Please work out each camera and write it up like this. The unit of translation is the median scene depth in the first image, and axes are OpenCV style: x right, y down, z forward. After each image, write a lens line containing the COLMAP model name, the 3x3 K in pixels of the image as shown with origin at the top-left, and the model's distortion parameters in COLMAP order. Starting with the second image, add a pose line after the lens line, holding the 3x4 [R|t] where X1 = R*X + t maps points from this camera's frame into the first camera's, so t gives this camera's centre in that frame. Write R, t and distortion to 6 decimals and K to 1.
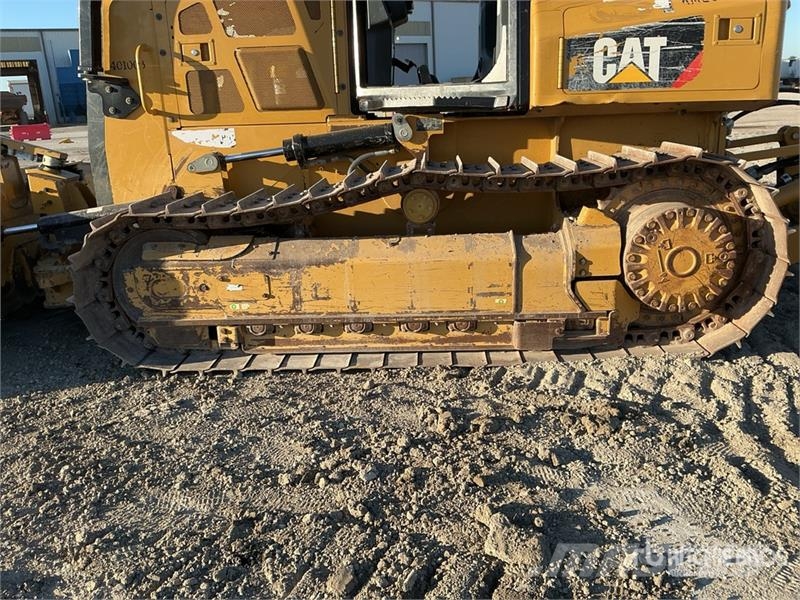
lens RADIAL K [[667.9, 0, 401.2], [0, 667.9, 295.5], [0, 0, 1]] dist [0.123864, -0.254736]
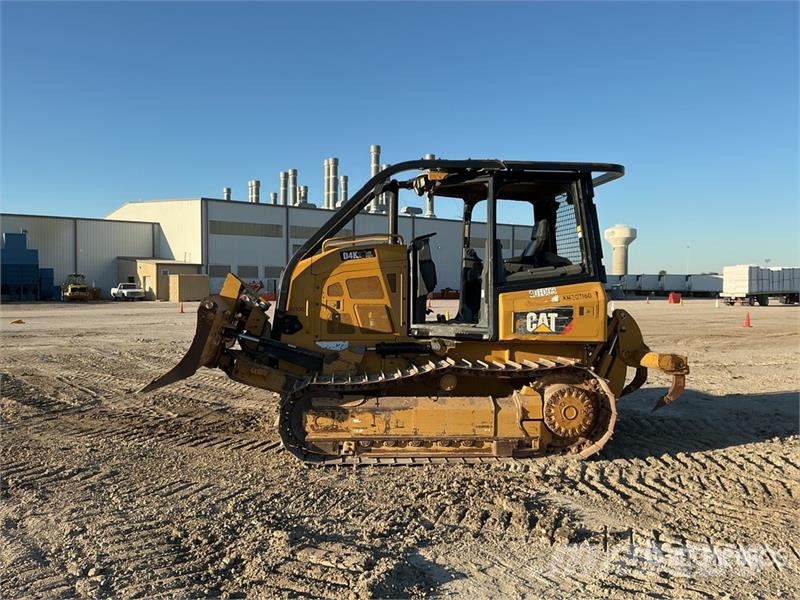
lens RADIAL K [[661.9, 0, 399.8], [0, 661.9, 301.9], [0, 0, 1]] dist [0.139526, -0.279996]
pose [[0.990296, 0.046391, 0.131005, -0.401663], [-0.010282, 0.964516, -0.263824, 0.170216], [-0.138595, 0.259917, 0.955633, -1.014095]]
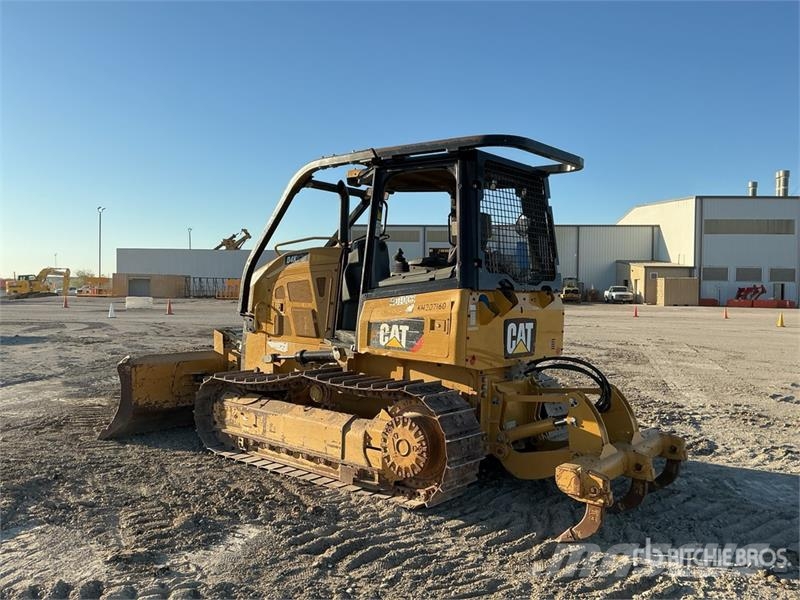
lens RADIAL K [[661.9, 0, 399.8], [0, 661.9, 301.9], [0, 0, 1]] dist [0.139526, -0.279996]
pose [[0.798806, 0.074911, -0.596907, 1.360778], [-0.220325, 0.959708, -0.174405, -0.104718], [0.559791, 0.270829, 0.783125, -0.460151]]
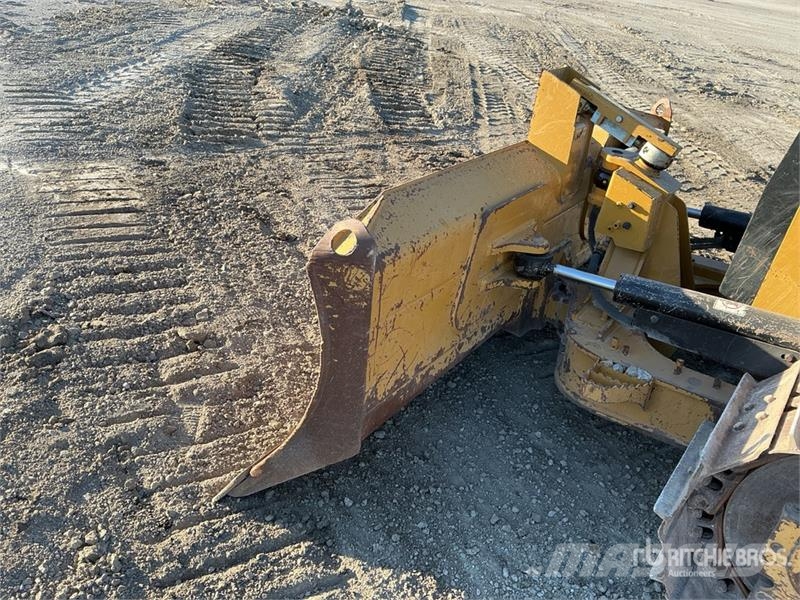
lens RADIAL K [[661.9, 0, 399.8], [0, 661.9, 301.9], [0, 0, 1]] dist [0.139526, -0.279996]
pose [[0.806919, 0.419641, -0.415672, -0.504406], [-0.321381, 0.902375, 0.287114, -0.227547], [0.495577, -0.098089, 0.863008, 0.464801]]
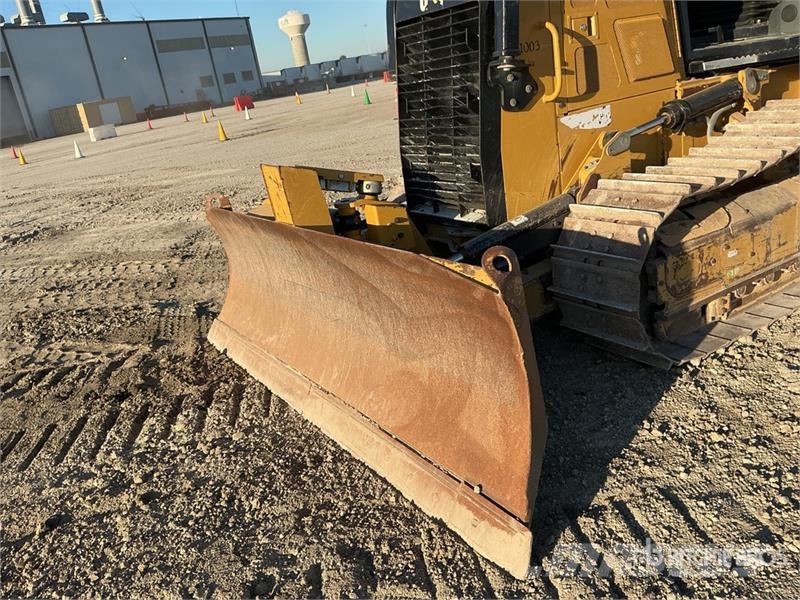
lens RADIAL K [[661.9, 0, 399.8], [0, 661.9, 301.9], [0, 0, 1]] dist [0.139526, -0.279996]
pose [[0.826142, -0.266462, 0.496476, -1.164501], [0.270959, 0.960422, 0.064587, -0.139910], [-0.494036, 0.081166, 0.865645, 0.401009]]
